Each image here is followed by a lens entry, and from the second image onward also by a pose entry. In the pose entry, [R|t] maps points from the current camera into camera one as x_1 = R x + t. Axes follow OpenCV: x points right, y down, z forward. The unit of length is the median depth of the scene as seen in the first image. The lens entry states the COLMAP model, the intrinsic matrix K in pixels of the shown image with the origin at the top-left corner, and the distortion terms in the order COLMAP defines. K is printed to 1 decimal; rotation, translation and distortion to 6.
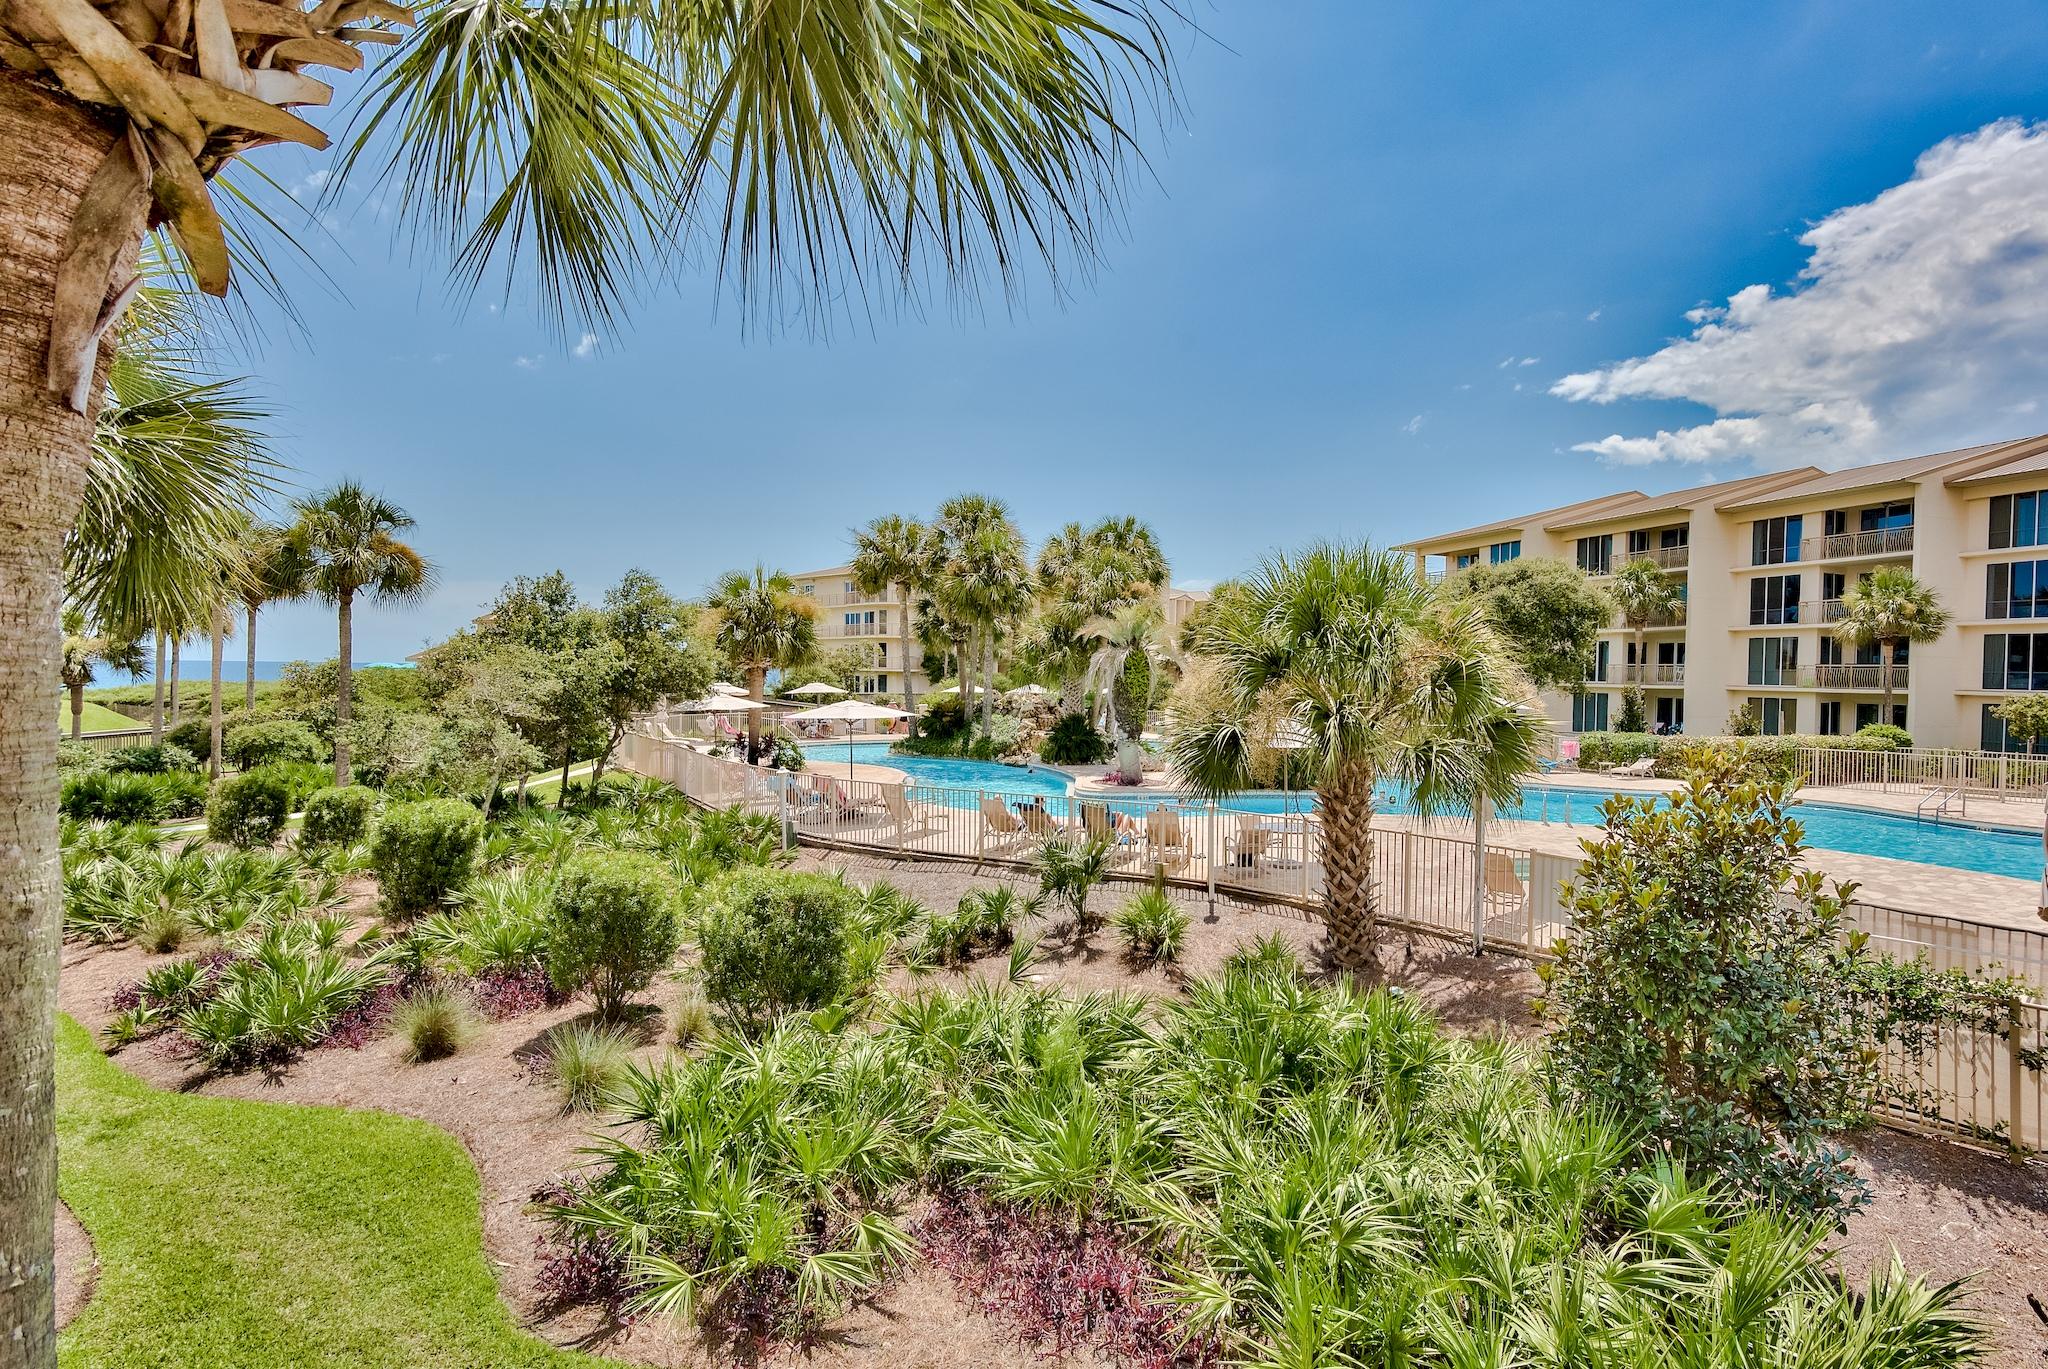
lens RADIAL K [[1026.3, 0, 1132.5], [0, 1026.3, 695.5], [0, 0, 1]] dist [-0.002154, -0.000579]
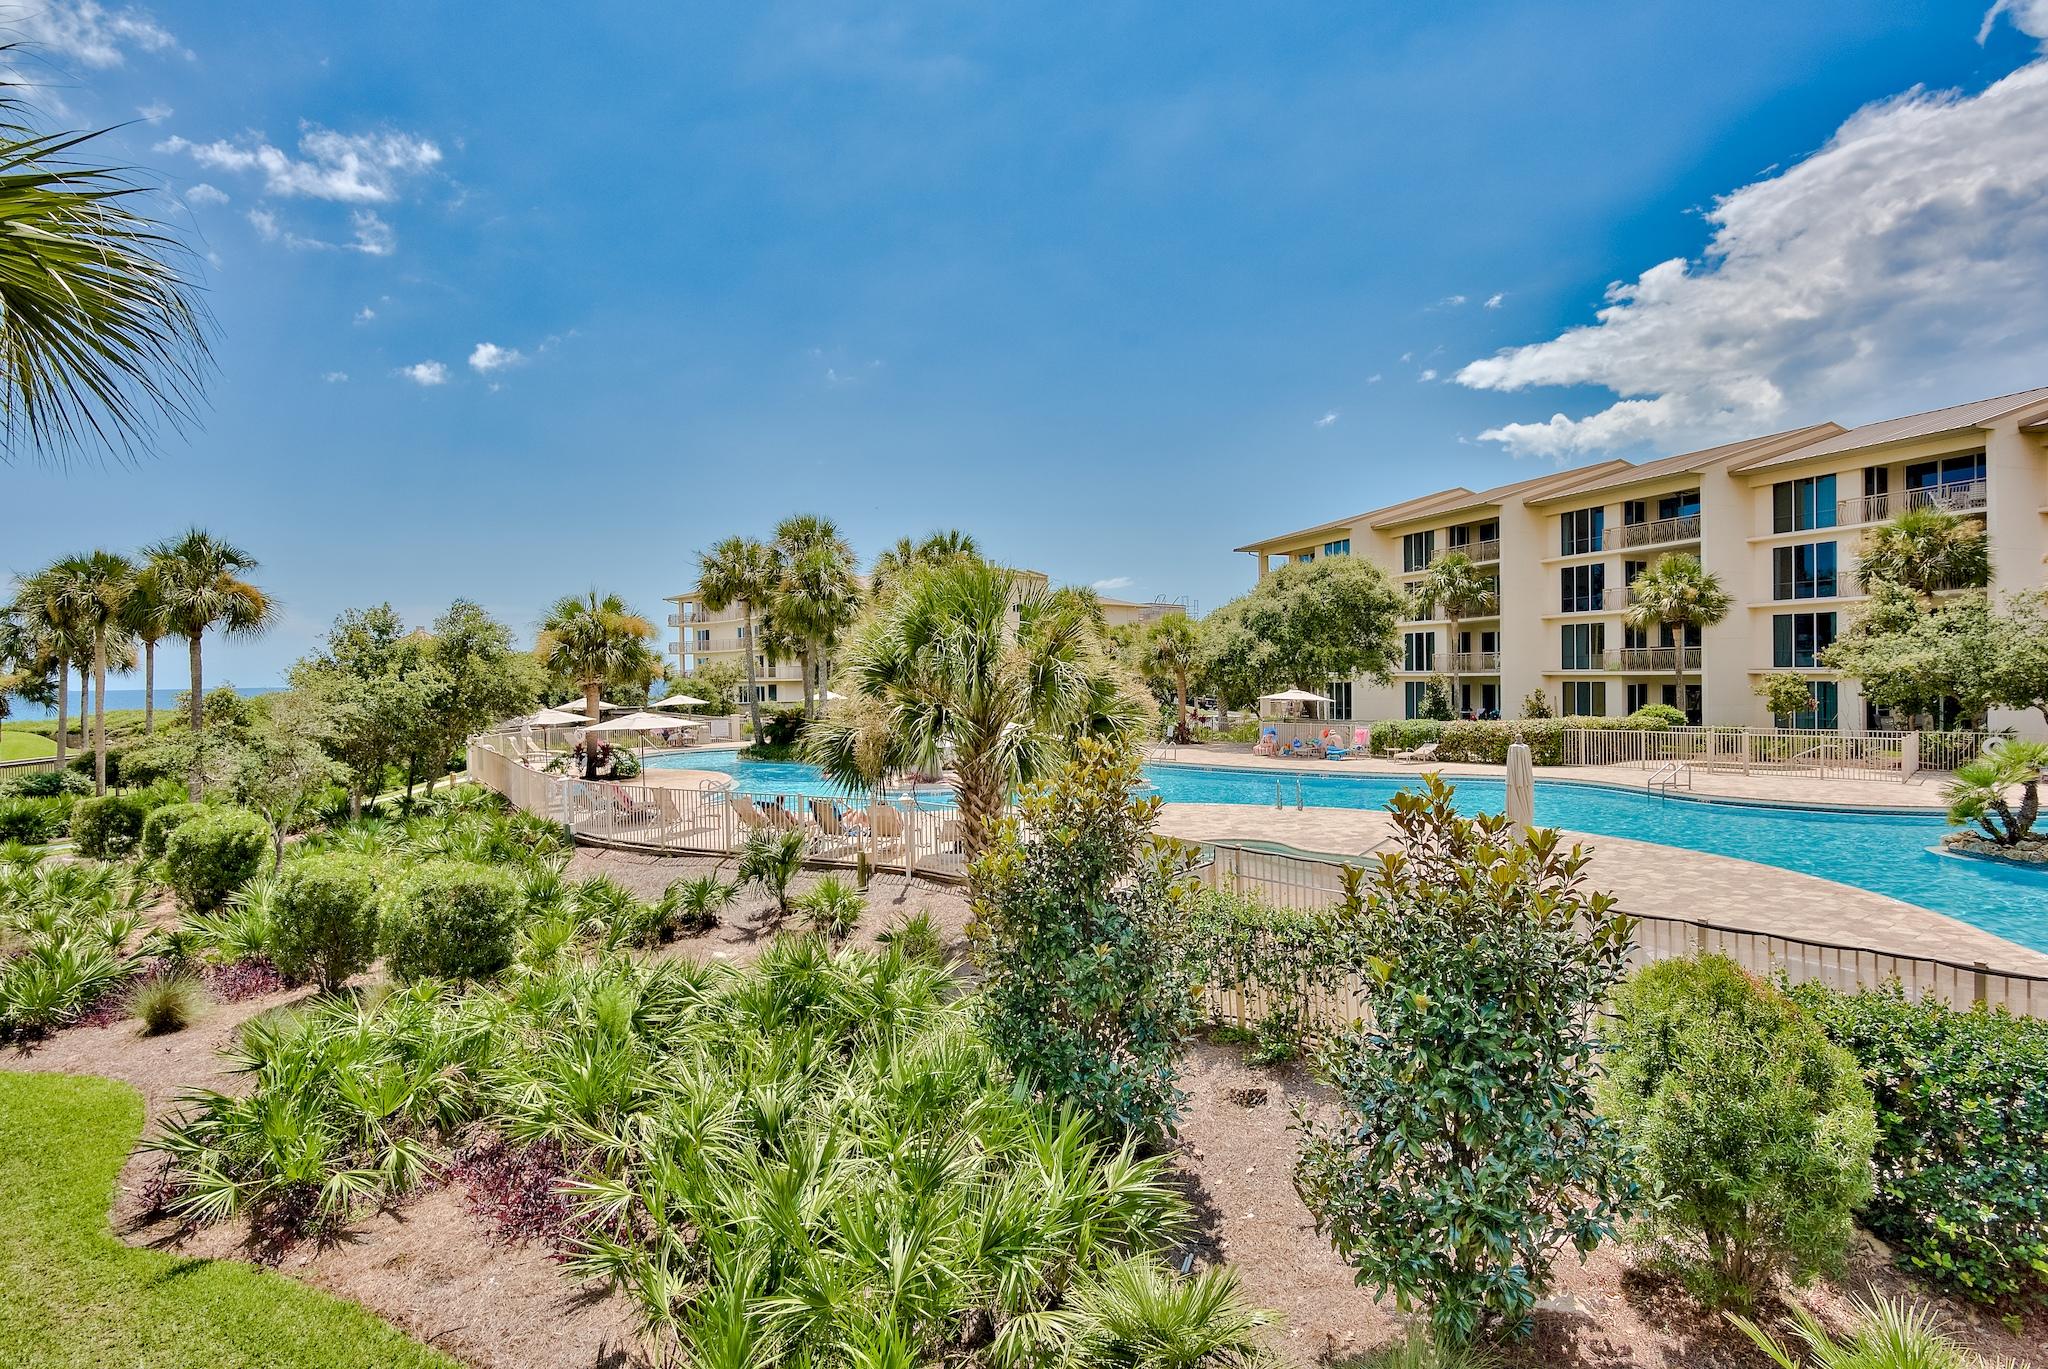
lens RADIAL K [[993.4, 0, 1028.3], [0, 993.4, 682.4], [0, 0, 1]] dist [-0.002809, -0.000652]
pose [[0.999258, -0.030851, -0.023055, 0.098743], [0.030536, 0.999437, -0.013898, -0.000040], [0.023470, 0.013184, 0.999638, -0.032027]]
